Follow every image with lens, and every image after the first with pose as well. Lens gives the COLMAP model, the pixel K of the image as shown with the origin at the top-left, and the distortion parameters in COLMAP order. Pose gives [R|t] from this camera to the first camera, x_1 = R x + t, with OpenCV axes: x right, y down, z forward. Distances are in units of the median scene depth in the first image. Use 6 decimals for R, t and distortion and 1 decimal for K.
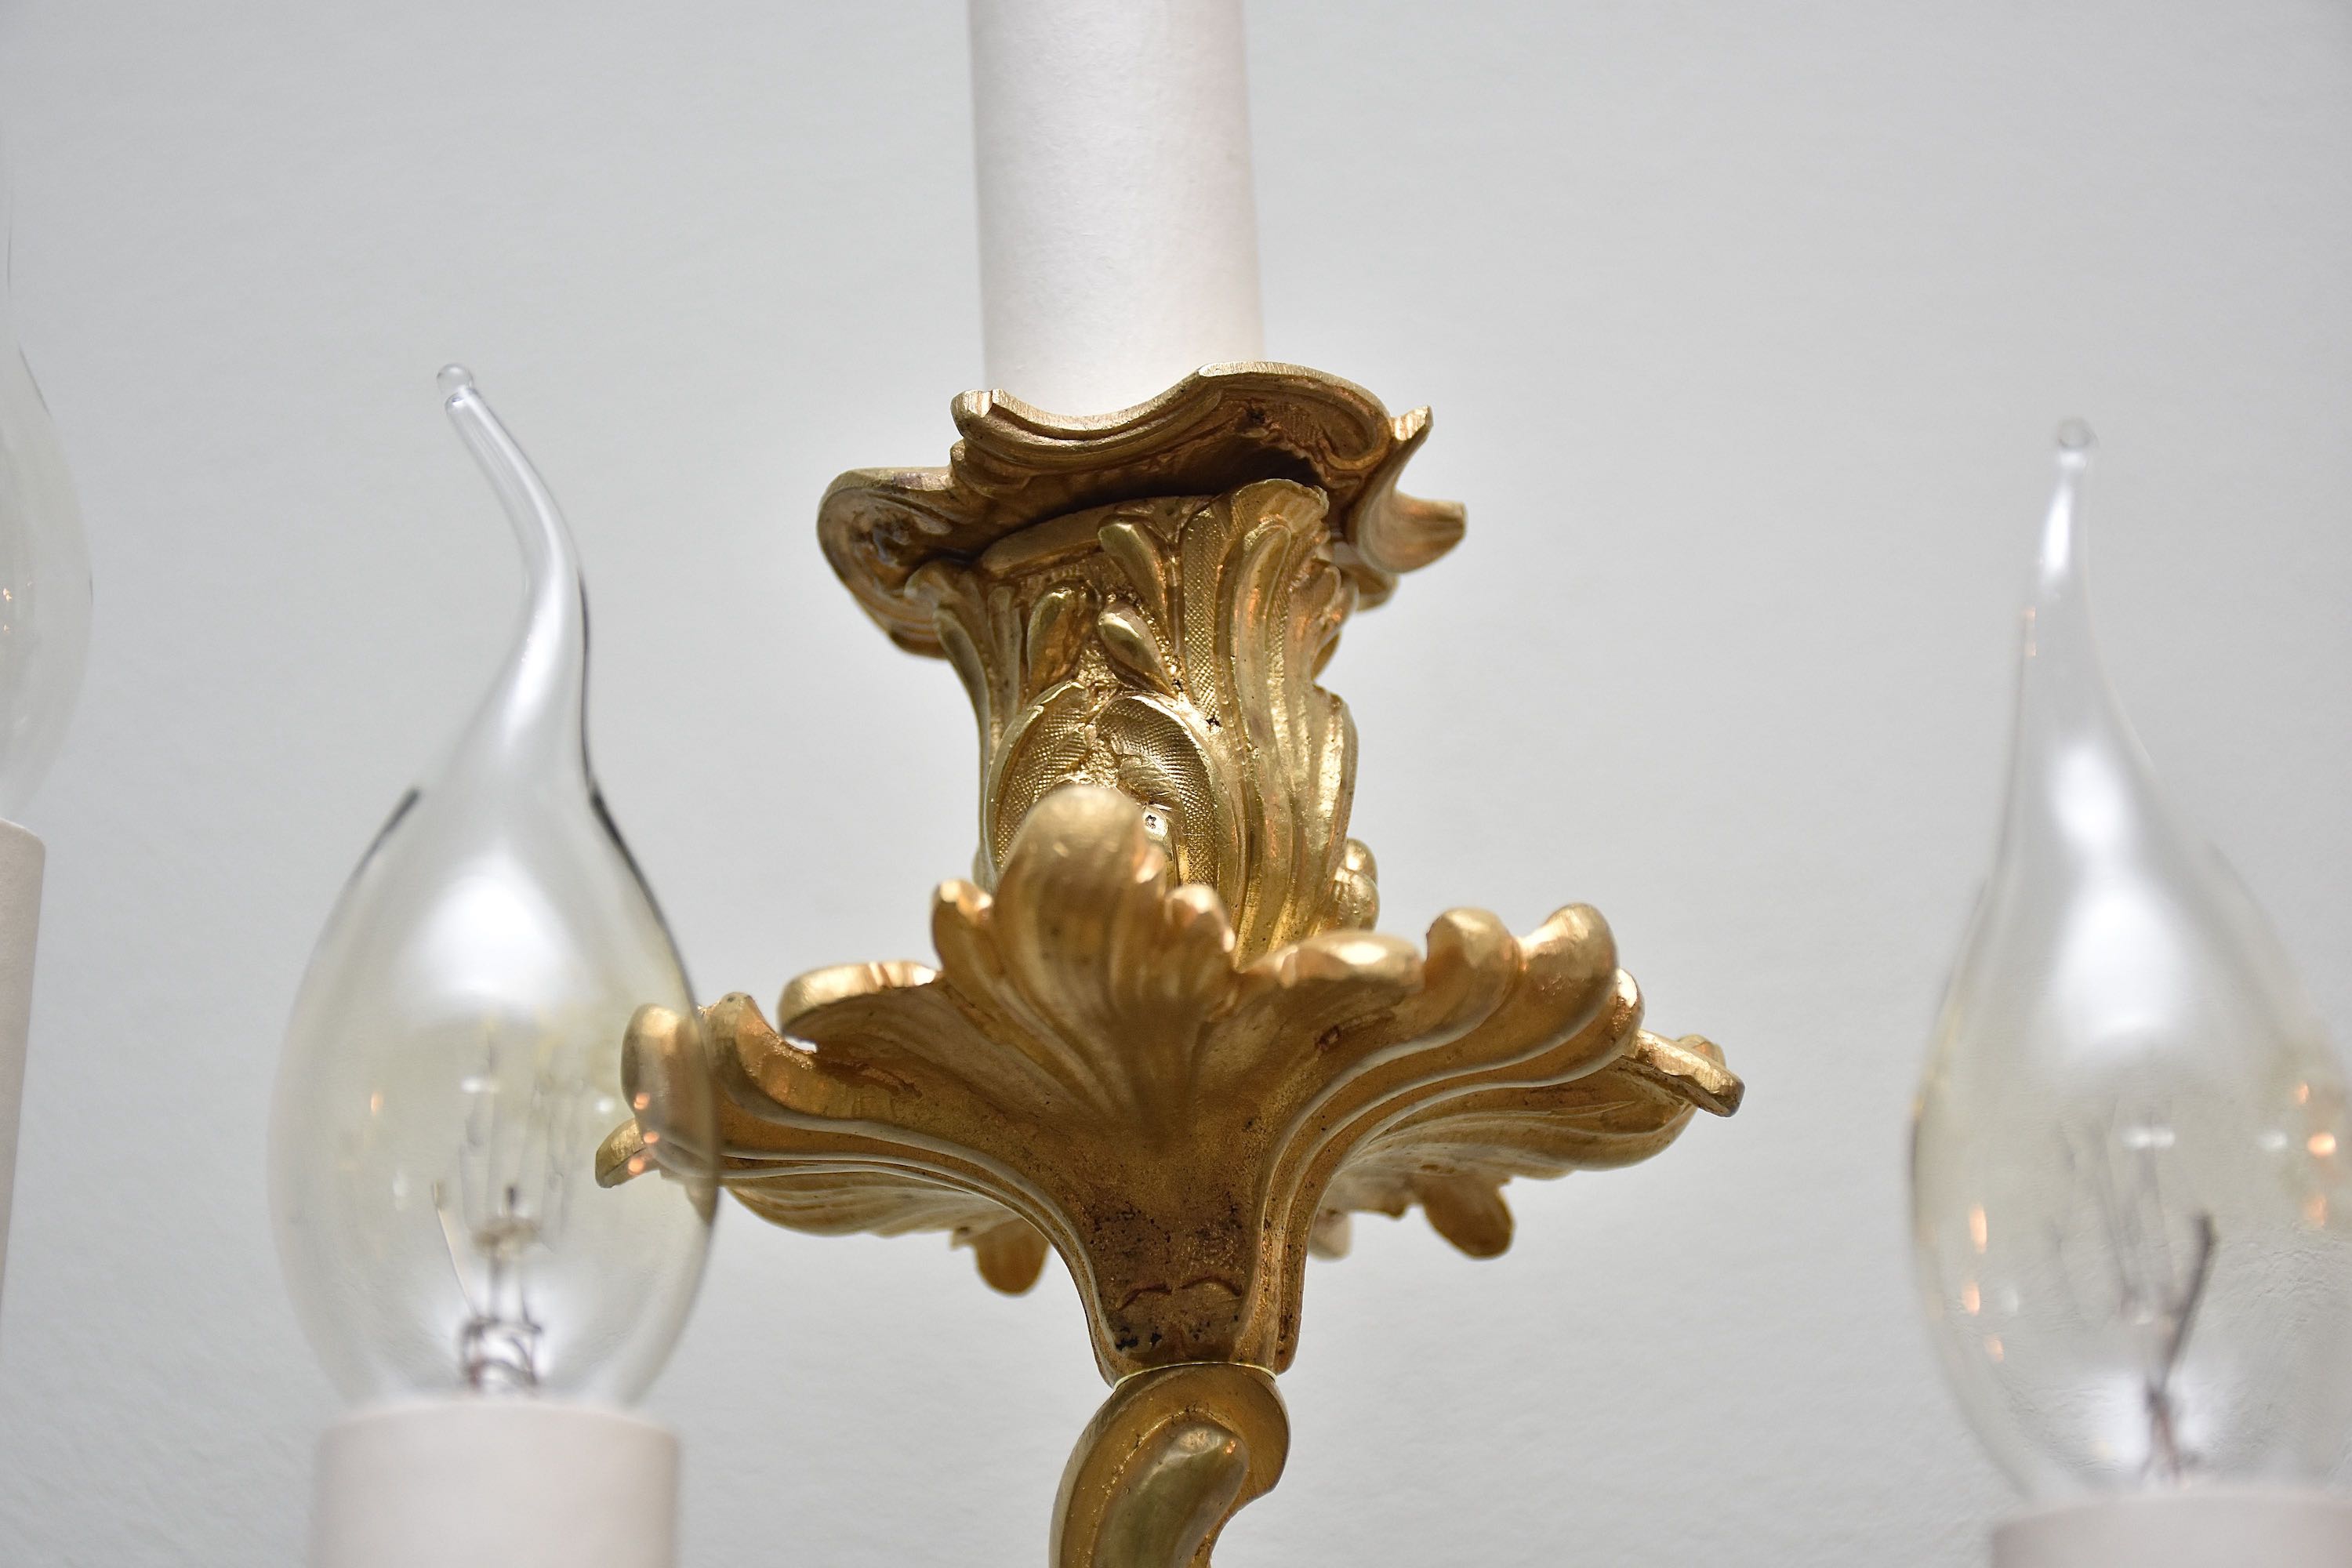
lens RADIAL K [[4841.2, 0, 1176.6], [0, 4841.2, 783.2], [0, 0, 1]] dist [0.074434, 0.000000]
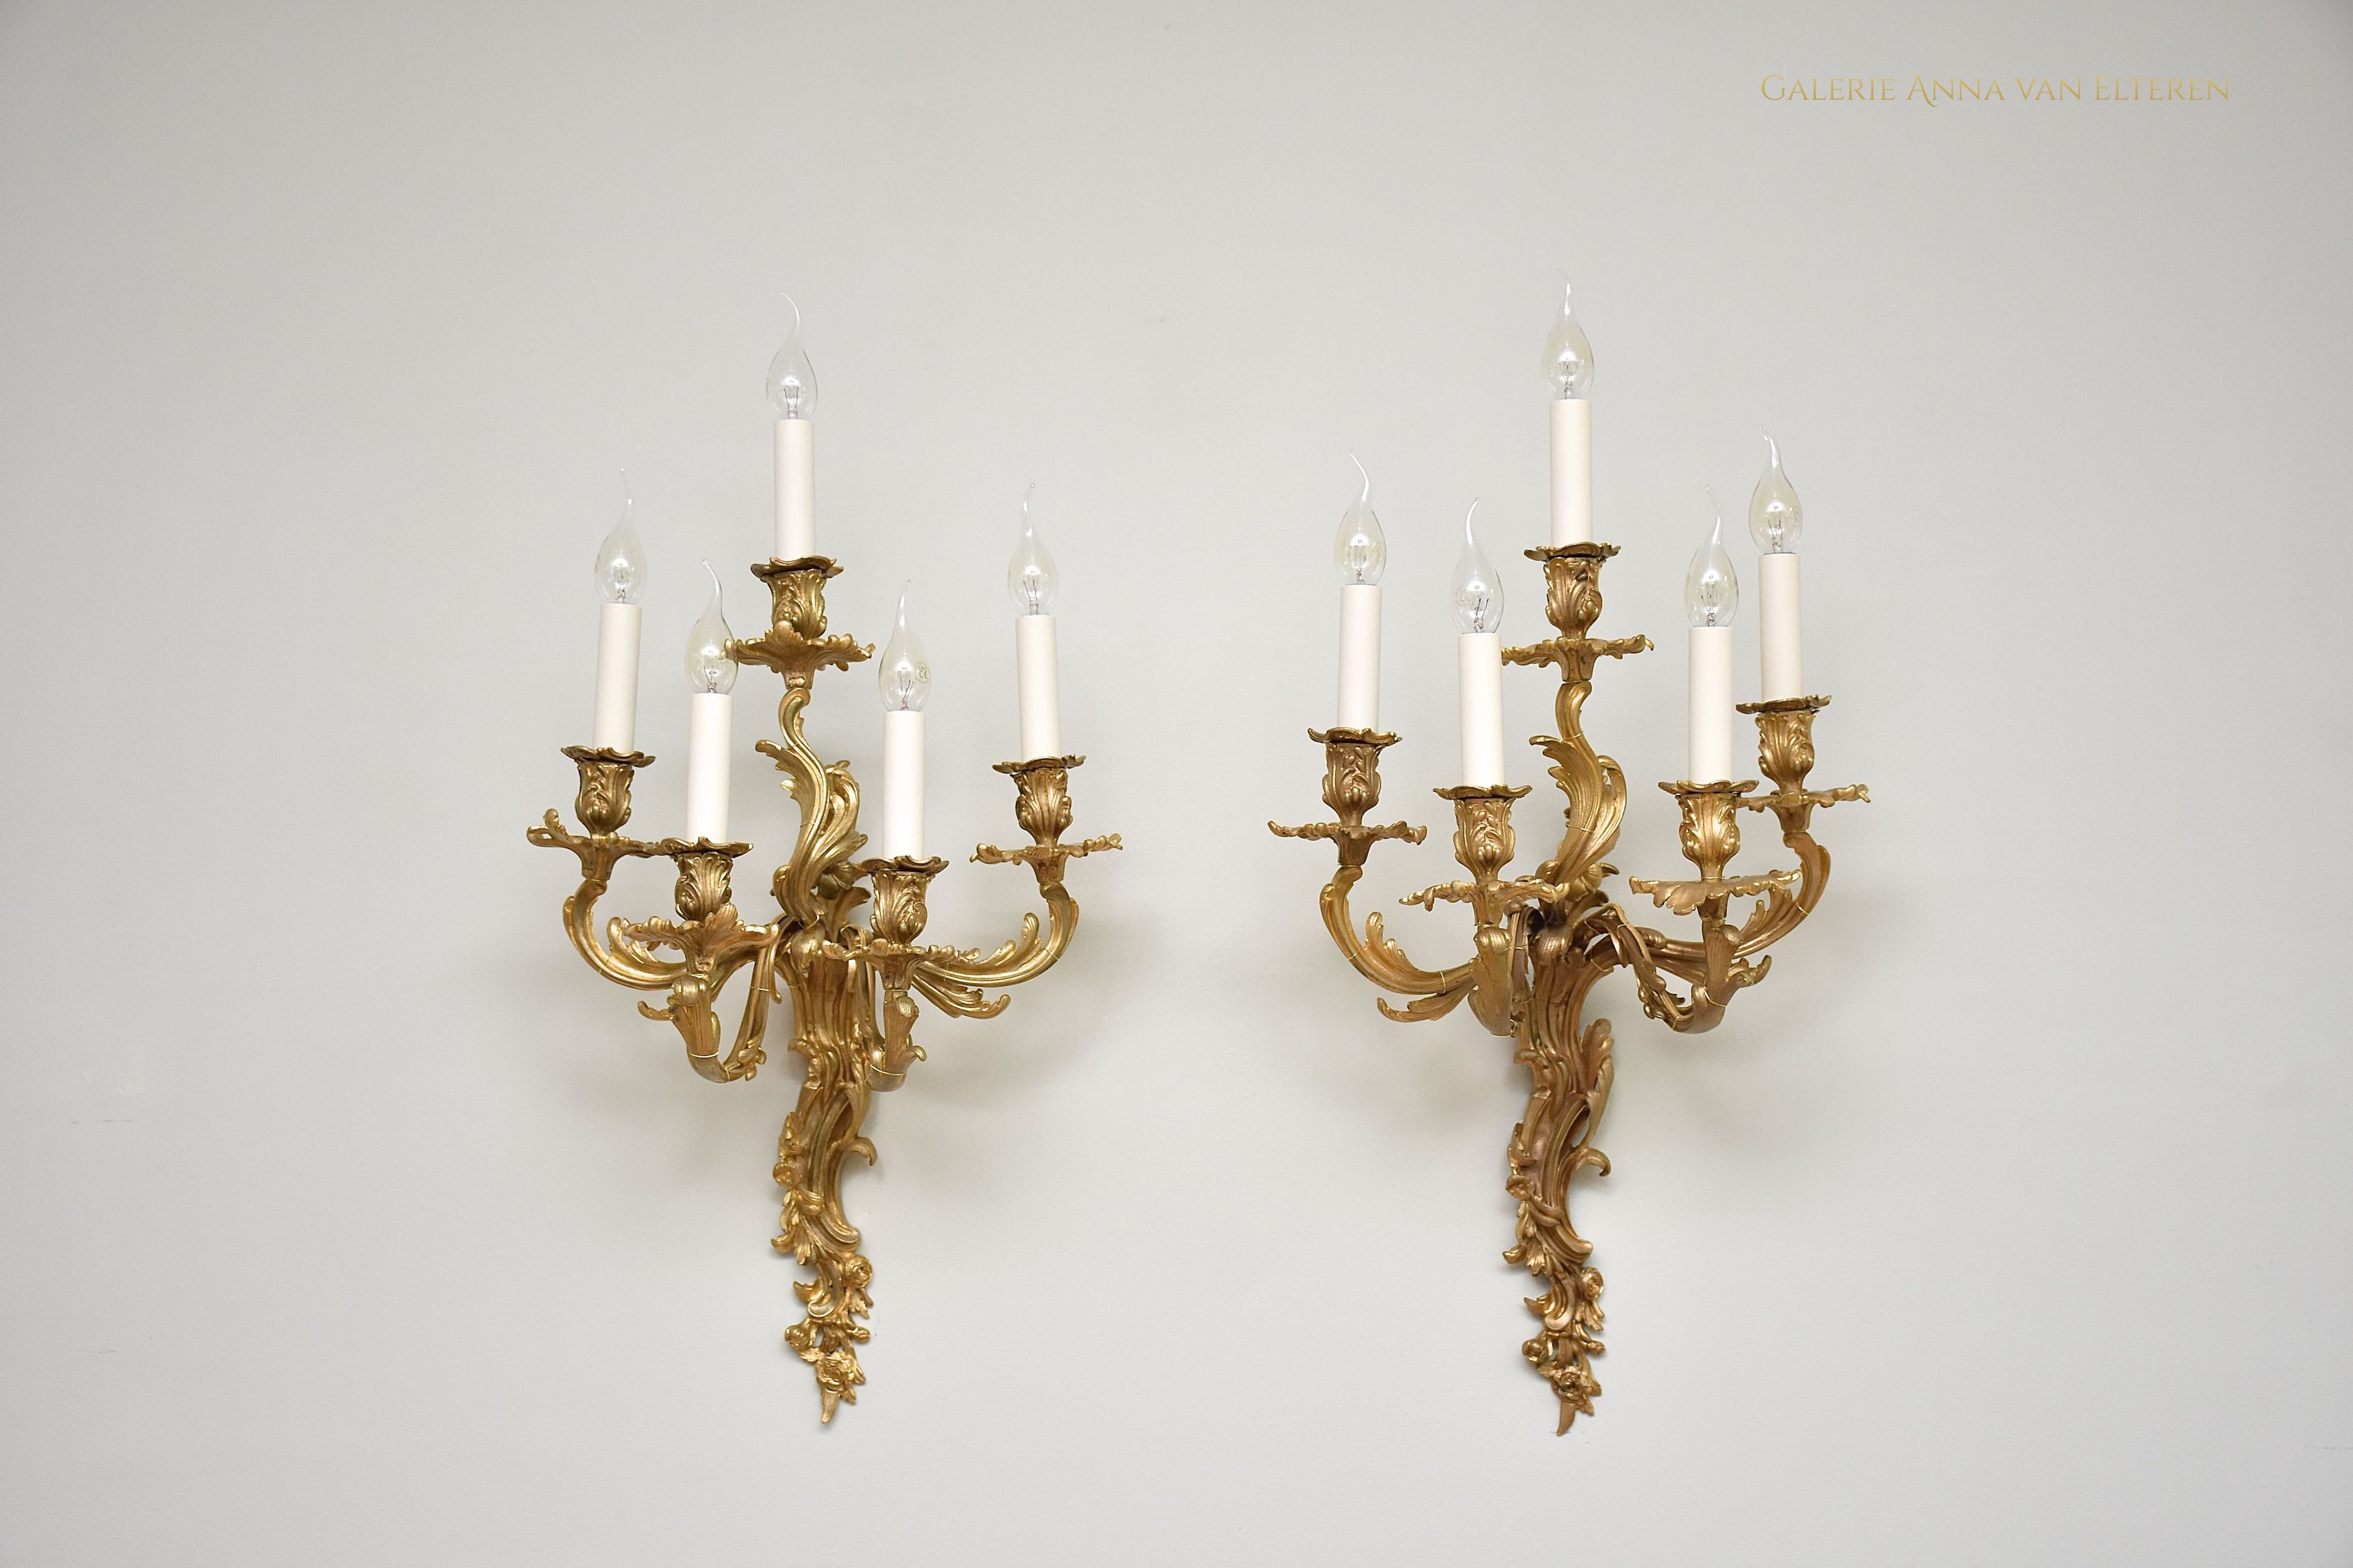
lens RADIAL K [[3274.4, 0, 1178.6], [0, 3274.4, 788.4], [0, 0, 1]] dist [-0.011779, 0.000000]
pose [[0.996615, 0.035213, 0.074287, 0.212075], [-0.049378, 0.978870, 0.198434, -0.743065], [-0.065730, -0.201430, 0.977295, -3.909098]]
